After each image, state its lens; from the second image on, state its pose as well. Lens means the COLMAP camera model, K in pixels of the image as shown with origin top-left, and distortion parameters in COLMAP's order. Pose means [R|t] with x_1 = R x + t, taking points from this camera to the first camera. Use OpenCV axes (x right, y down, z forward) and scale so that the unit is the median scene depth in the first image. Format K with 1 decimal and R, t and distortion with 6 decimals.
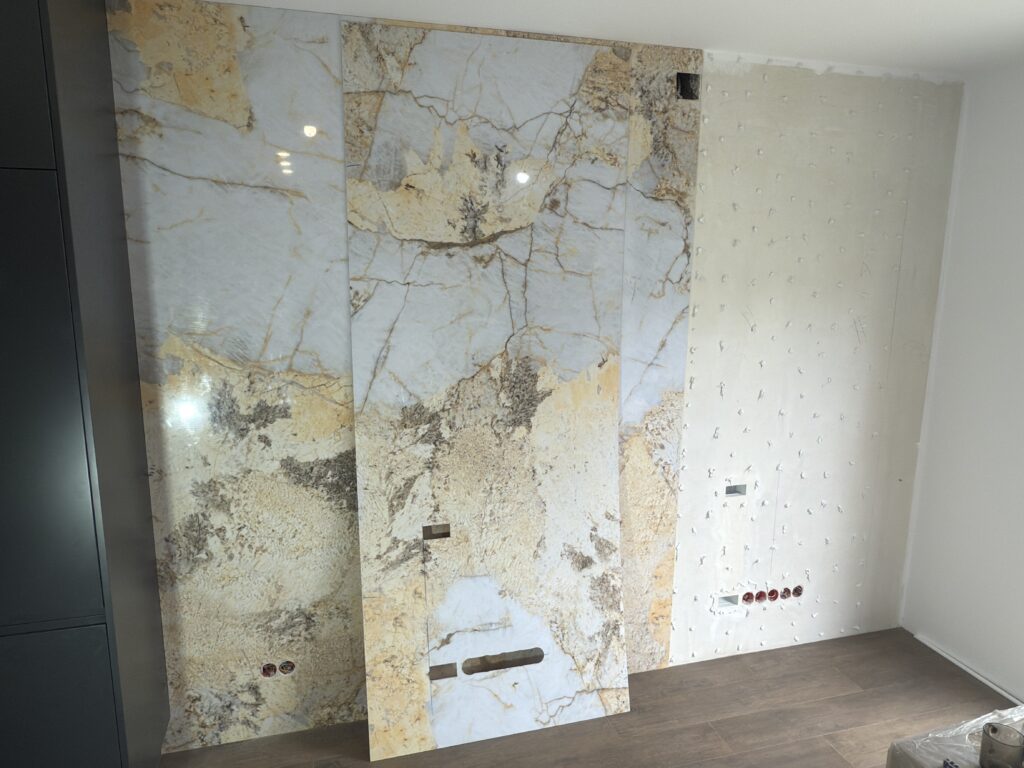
lens RADIAL K [[700.0, 0, 506.3], [0, 700.0, 382.9], [0, 0, 1]] dist [0.001187, -0.000561]
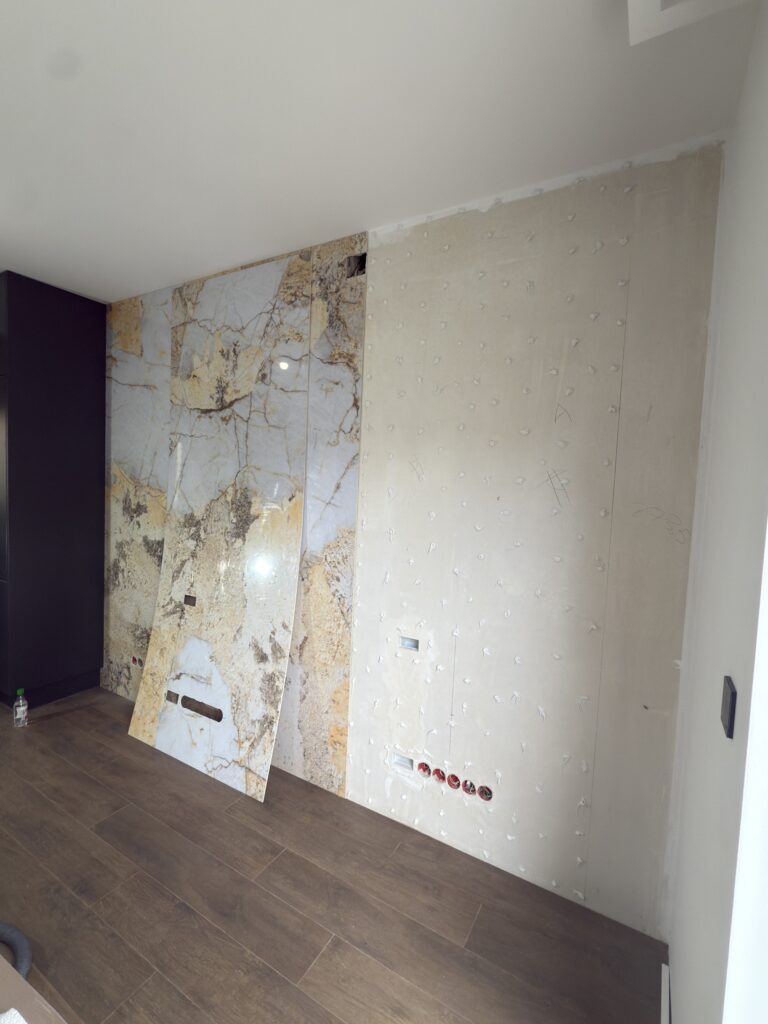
lens RADIAL K [[469.1, 0, 385.0], [0, 469.1, 508.3], [0, 0, 1]] dist [-0.000454, 0.000820]
pose [[0.687085, 0.059146, -0.724166, 0.891281], [-0.166497, 0.982977, -0.077687, 0.028175], [0.707244, 0.173949, 0.685236, 0.572759]]
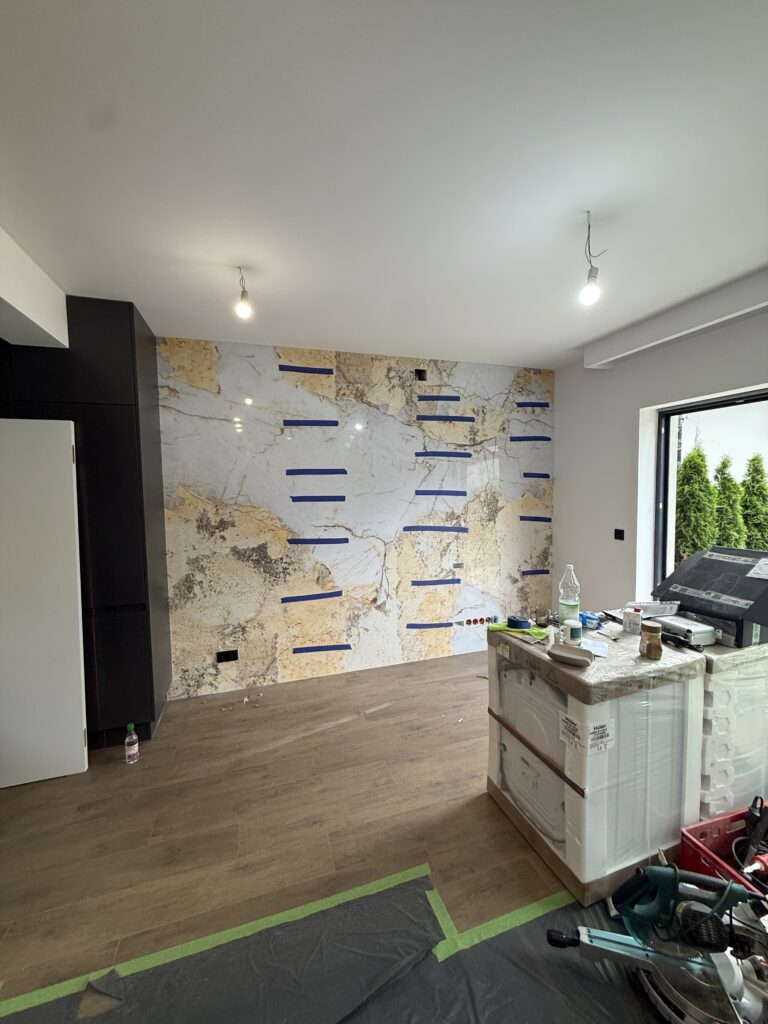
lens RADIAL K [[408.5, 0, 382.1], [0, 408.5, 507.6], [0, 0, 1]] dist [0.002804, -0.000205]
pose [[0.999179, -0.026523, 0.030621, 0.088336], [0.030235, 0.991324, -0.127920, 0.151669], [-0.026962, 0.128741, 0.991312, -0.219017]]
